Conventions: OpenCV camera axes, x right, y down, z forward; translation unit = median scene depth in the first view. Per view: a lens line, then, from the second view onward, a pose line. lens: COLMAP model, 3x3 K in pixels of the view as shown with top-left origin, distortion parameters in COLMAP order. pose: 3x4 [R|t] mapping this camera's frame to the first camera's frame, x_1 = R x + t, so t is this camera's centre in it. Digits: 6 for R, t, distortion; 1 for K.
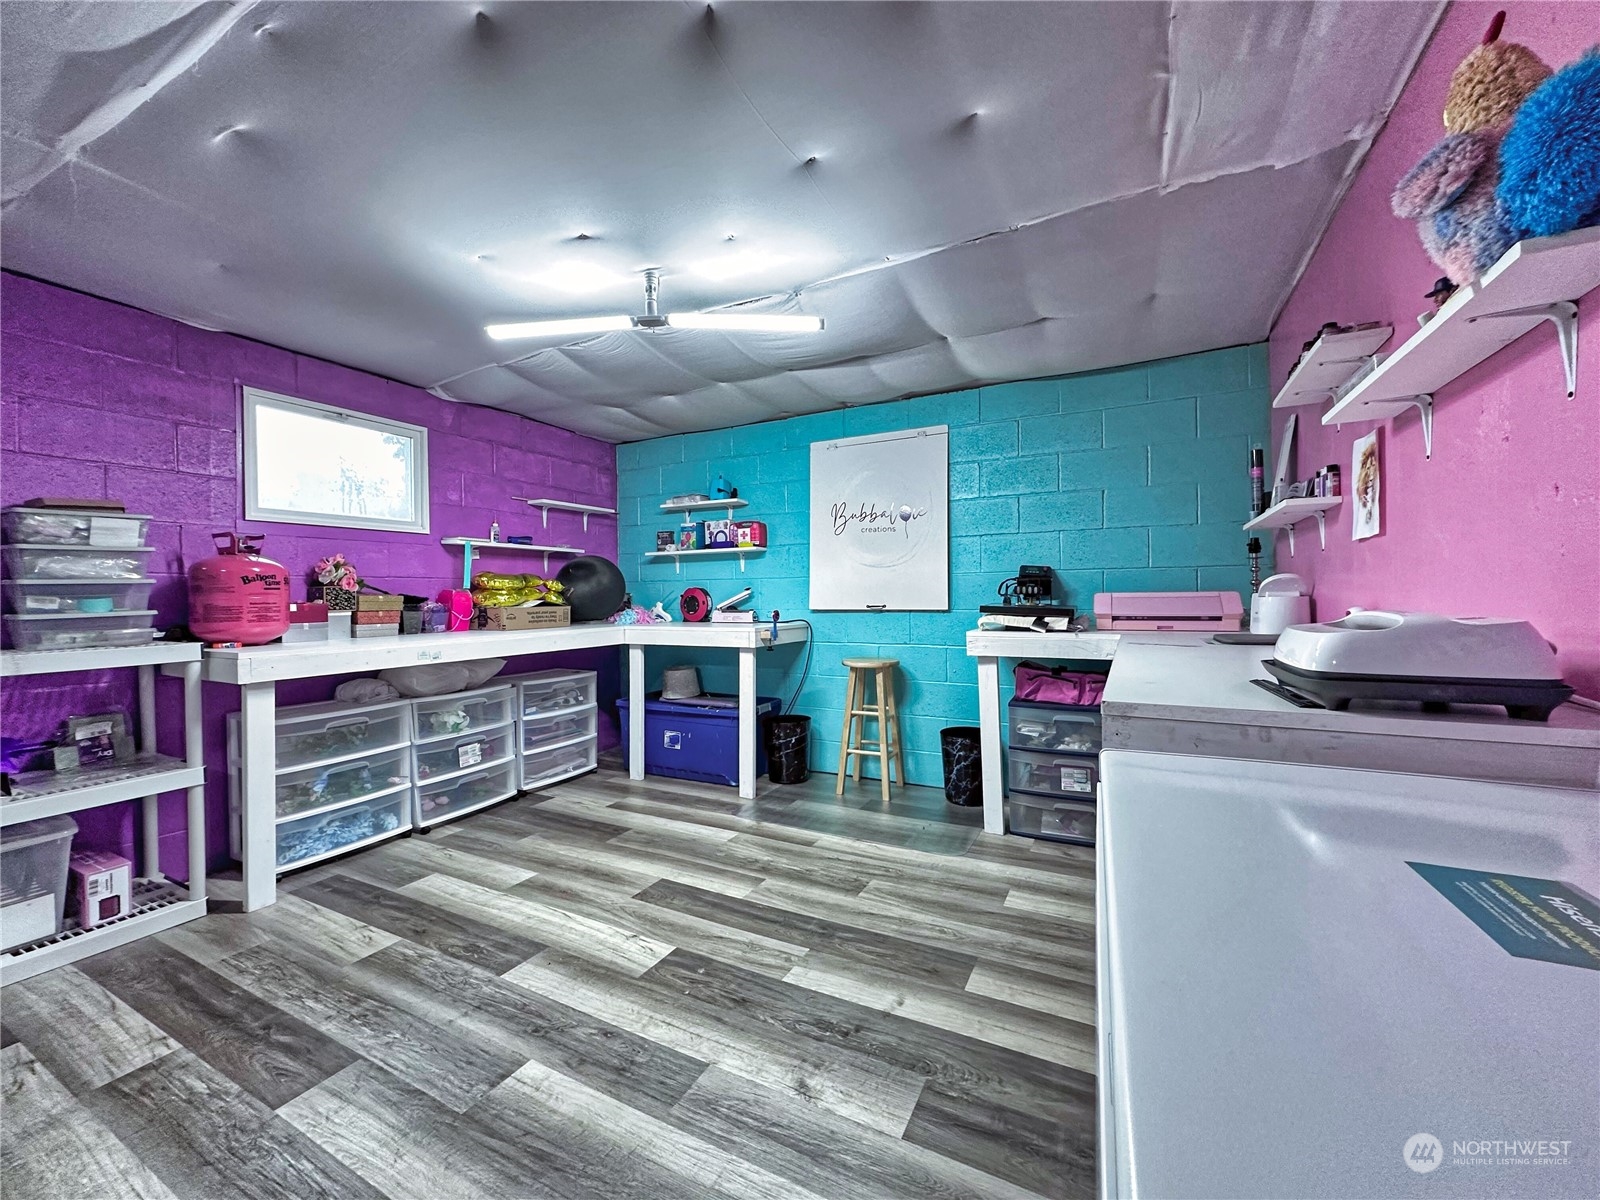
lens RADIAL K [[641.7, 0, 797.2], [0, 641.7, 593.7], [0, 0, 1]] dist [-0.002410, -0.000381]
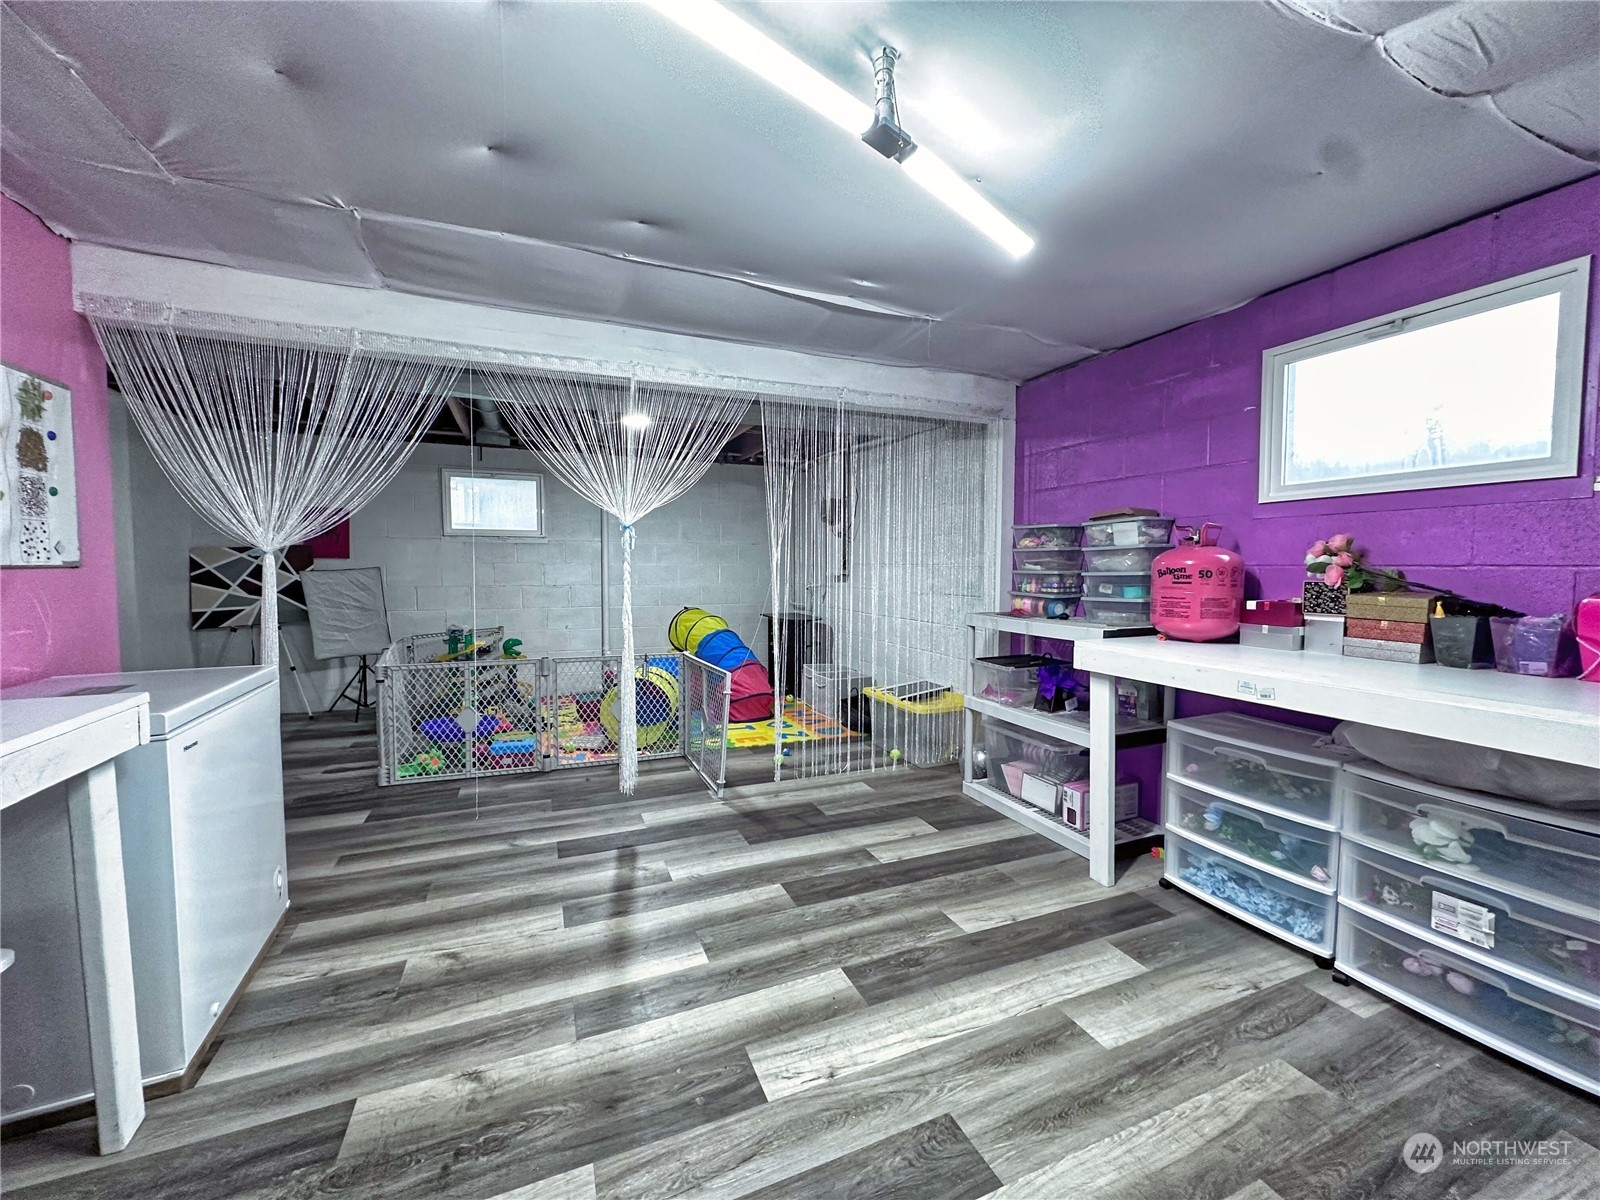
lens RADIAL K [[641.7, 0, 809.1], [0, 641.7, 599.2], [0, 0, 1]] dist [-0.002410, -0.000381]
pose [[-0.635459, 0.048887, -0.770585, 0.184812], [0.002998, 0.998142, 0.060852, -0.031576], [0.772129, 0.036359, -0.634425, 0.881764]]
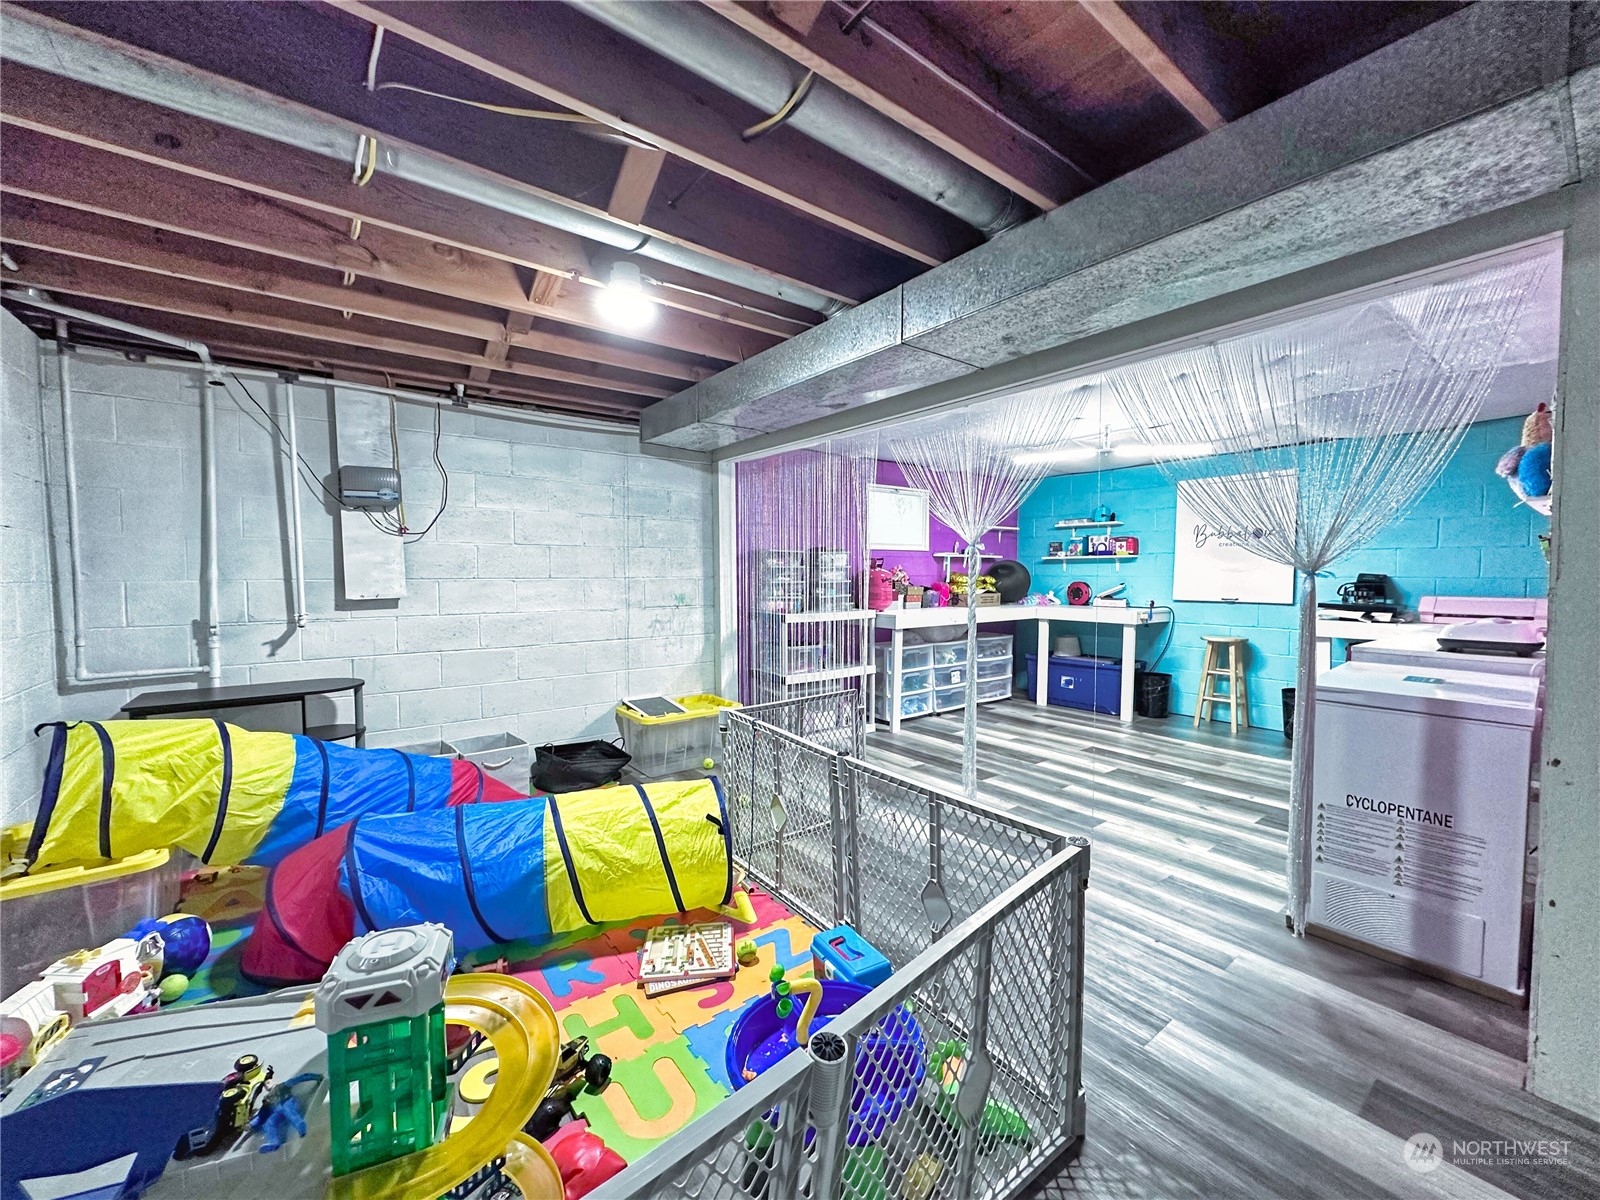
lens RADIAL K [[641.7, 0, 795.8], [0, 641.7, 596.3], [0, 0, 1]] dist [-0.002410, -0.000381]
pose [[0.904810, 0.028272, -0.424877, -0.158323], [-0.010397, 0.998963, 0.044332, -0.044140], [0.425690, -0.035695, 0.904165, -0.756002]]
